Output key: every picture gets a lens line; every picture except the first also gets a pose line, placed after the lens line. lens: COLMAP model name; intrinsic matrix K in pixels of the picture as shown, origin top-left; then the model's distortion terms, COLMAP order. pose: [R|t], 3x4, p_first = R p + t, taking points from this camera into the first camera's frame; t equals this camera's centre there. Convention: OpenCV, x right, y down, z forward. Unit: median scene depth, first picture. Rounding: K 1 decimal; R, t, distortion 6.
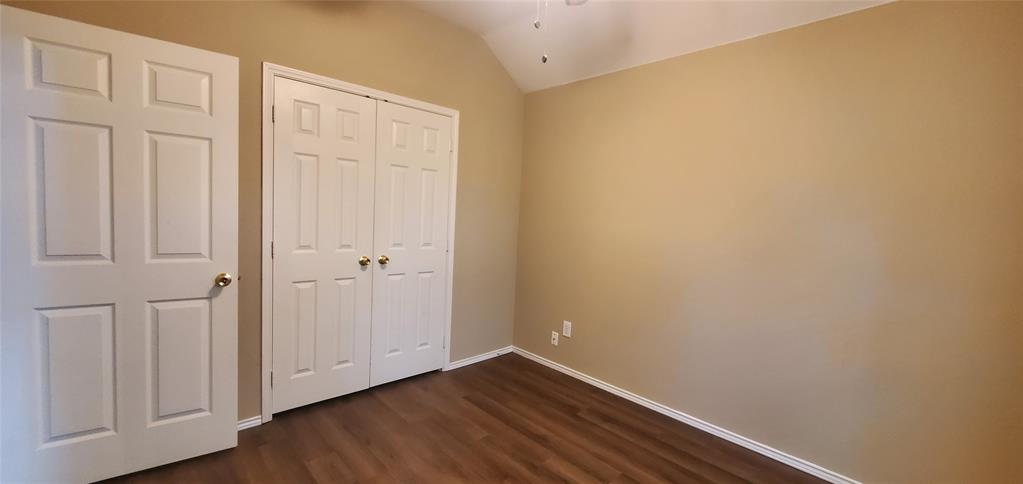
lens RADIAL K [[410.6, 0, 519.1], [0, 410.6, 242.6], [0, 0, 1]] dist [0.002184, 0.000066]
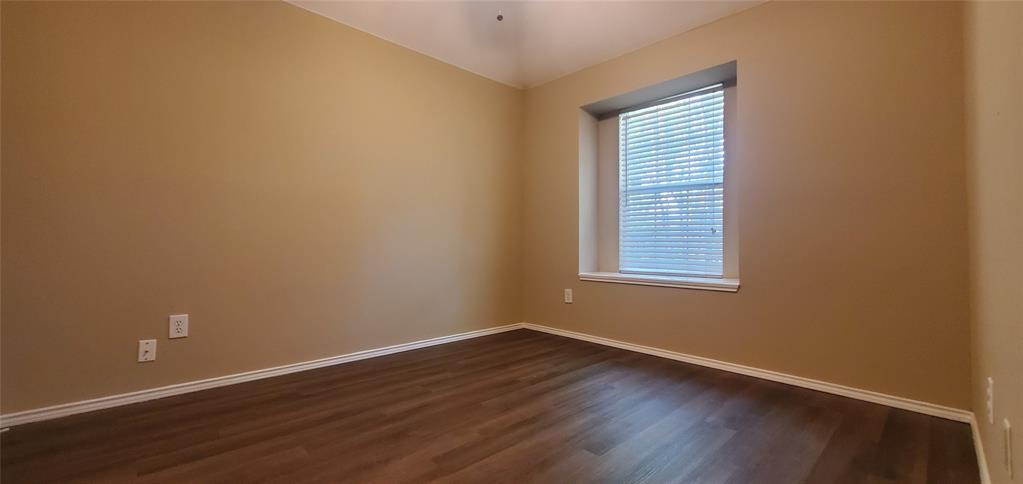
lens RADIAL K [[410.6, 0, 519.1], [0, 410.6, 242.6], [0, 0, 1]] dist [0.002184, 0.000066]
pose [[-0.005259, -0.039762, 0.999195, -0.692301], [0.064153, 0.997137, 0.040018, 0.105486], [-0.997926, 0.064312, -0.002693, 0.553887]]
